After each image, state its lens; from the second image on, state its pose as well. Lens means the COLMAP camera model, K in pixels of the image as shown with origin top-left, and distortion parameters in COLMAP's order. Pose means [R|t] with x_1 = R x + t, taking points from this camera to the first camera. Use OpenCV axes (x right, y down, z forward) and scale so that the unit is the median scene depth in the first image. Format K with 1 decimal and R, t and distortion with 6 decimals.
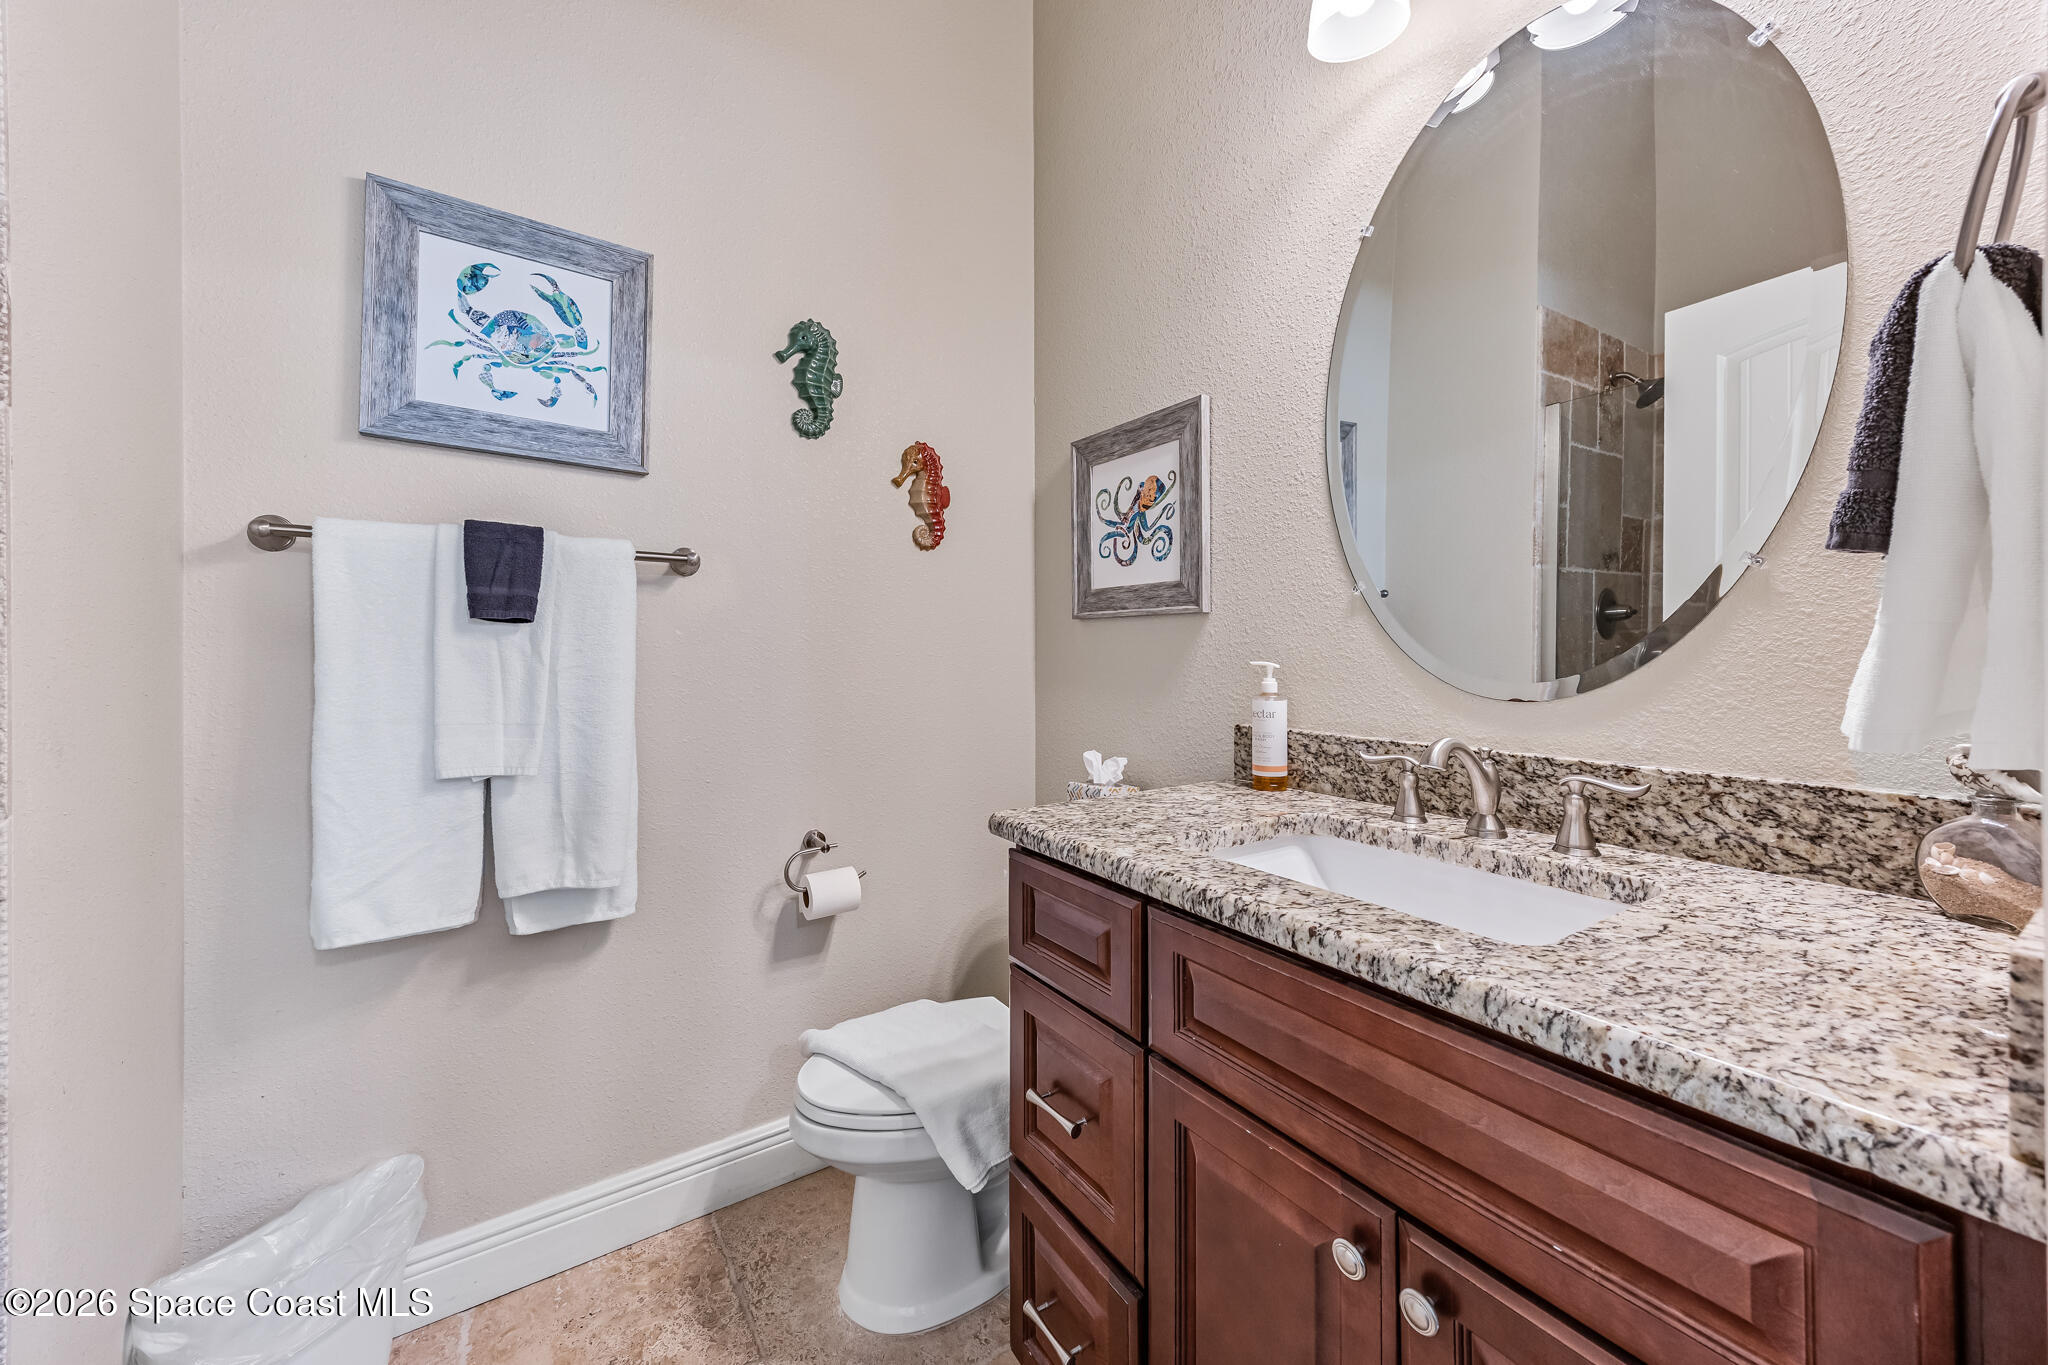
lens RADIAL K [[772.9, 0, 1025.1], [0, 772.9, 666.4], [0, 0, 1]] dist [0.004094, 0.000140]
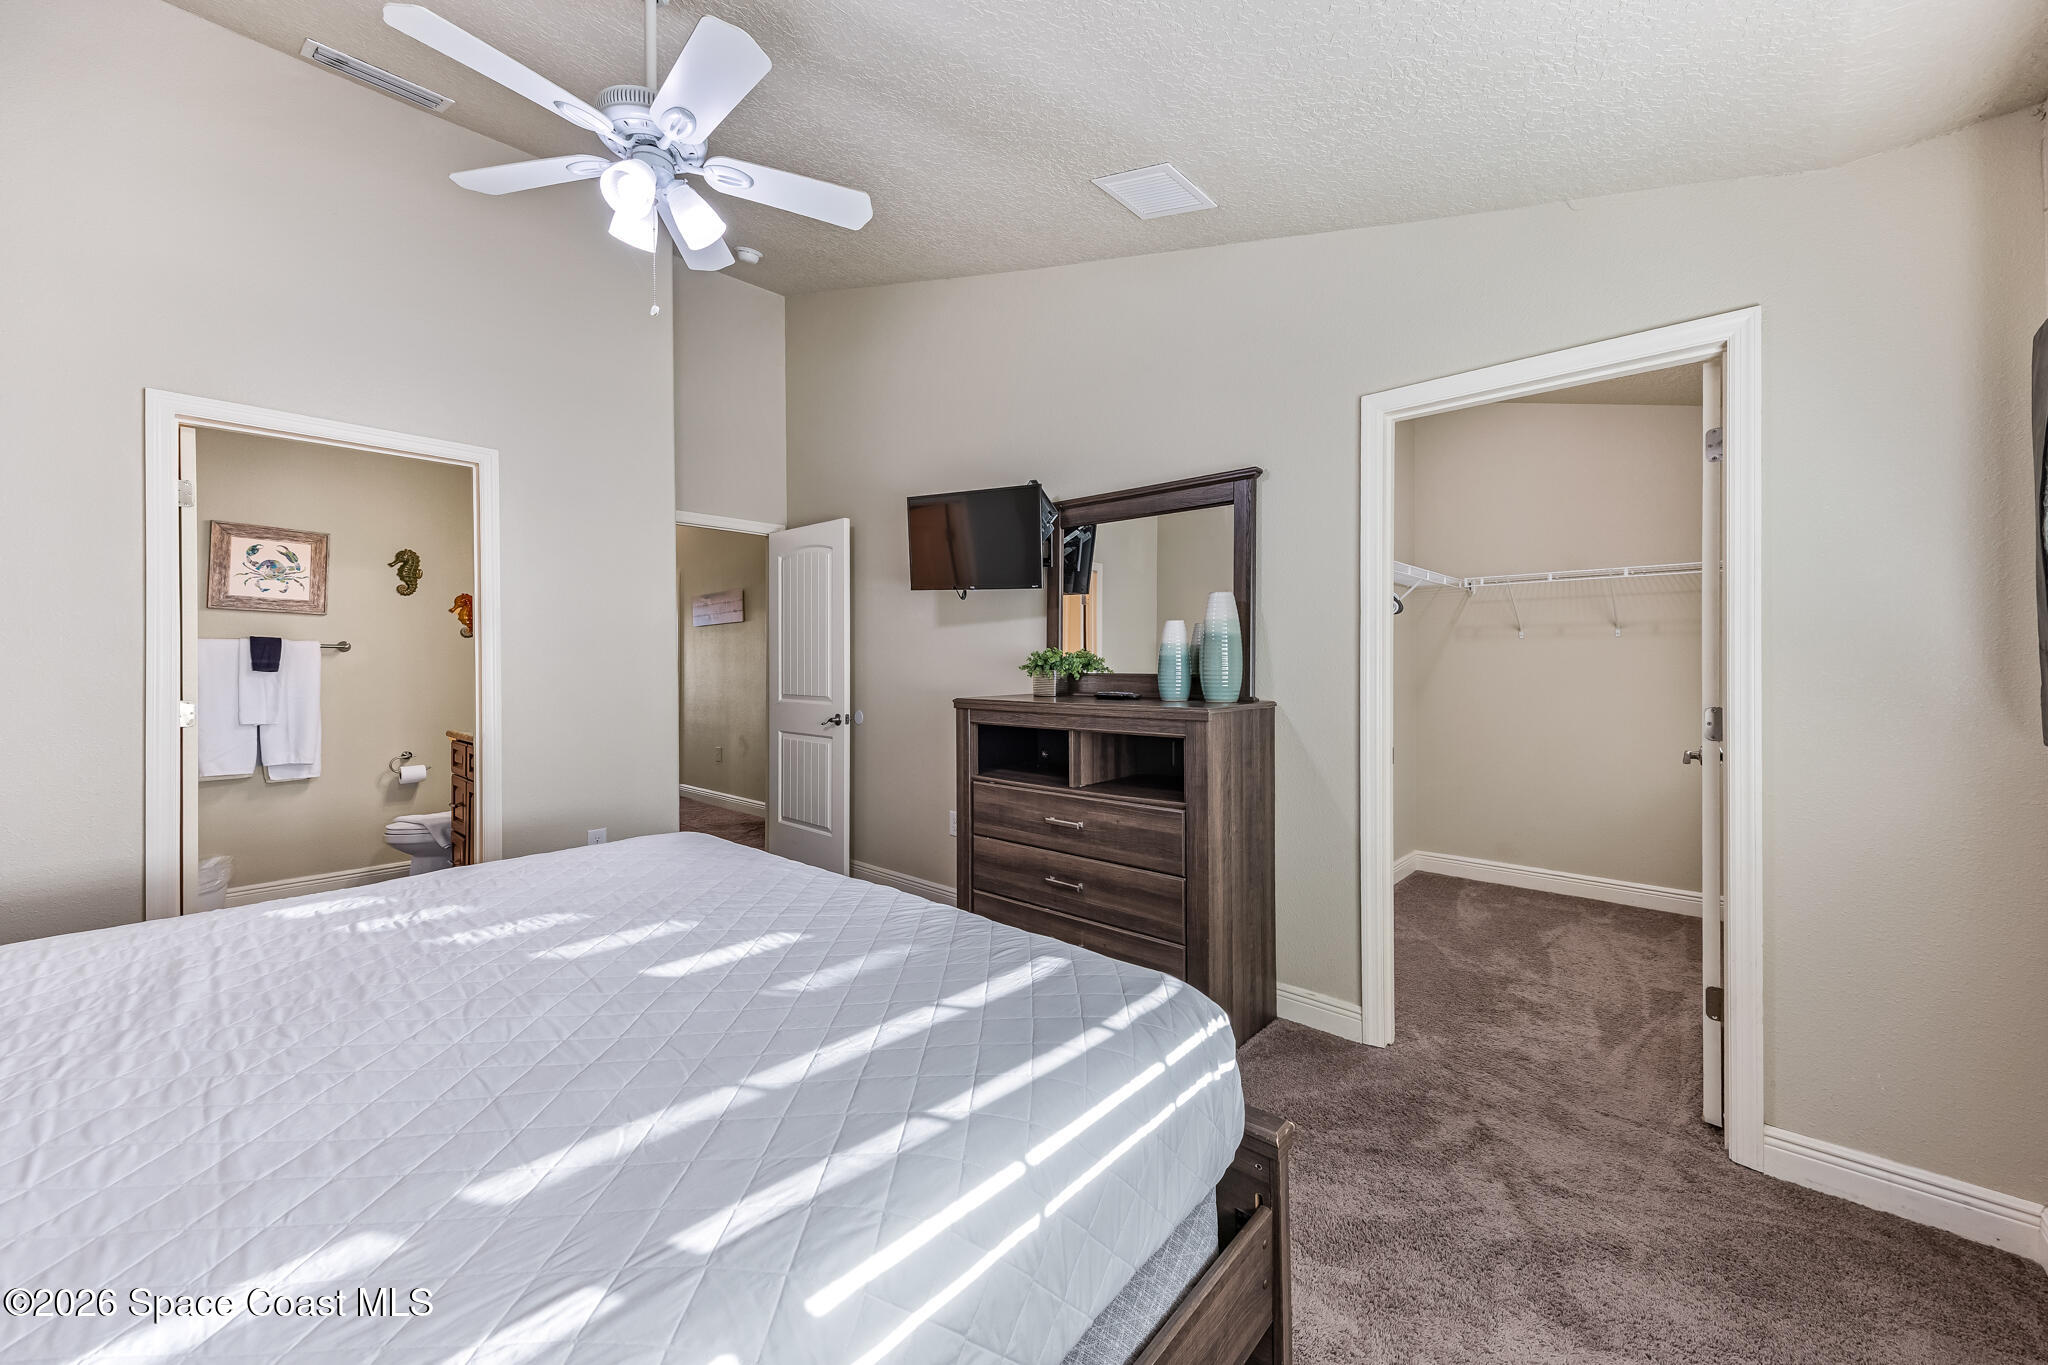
lens RADIAL K [[772.9, 0, 1021.0], [0, 772.9, 674.8], [0, 0, 1]] dist [0.004094, 0.000140]
pose [[0.969820, -0.003786, 0.243794, 1.287847], [0.006897, 0.999905, -0.011909, 0.008430], [-0.243726, 0.013231, 0.969754, -2.372884]]
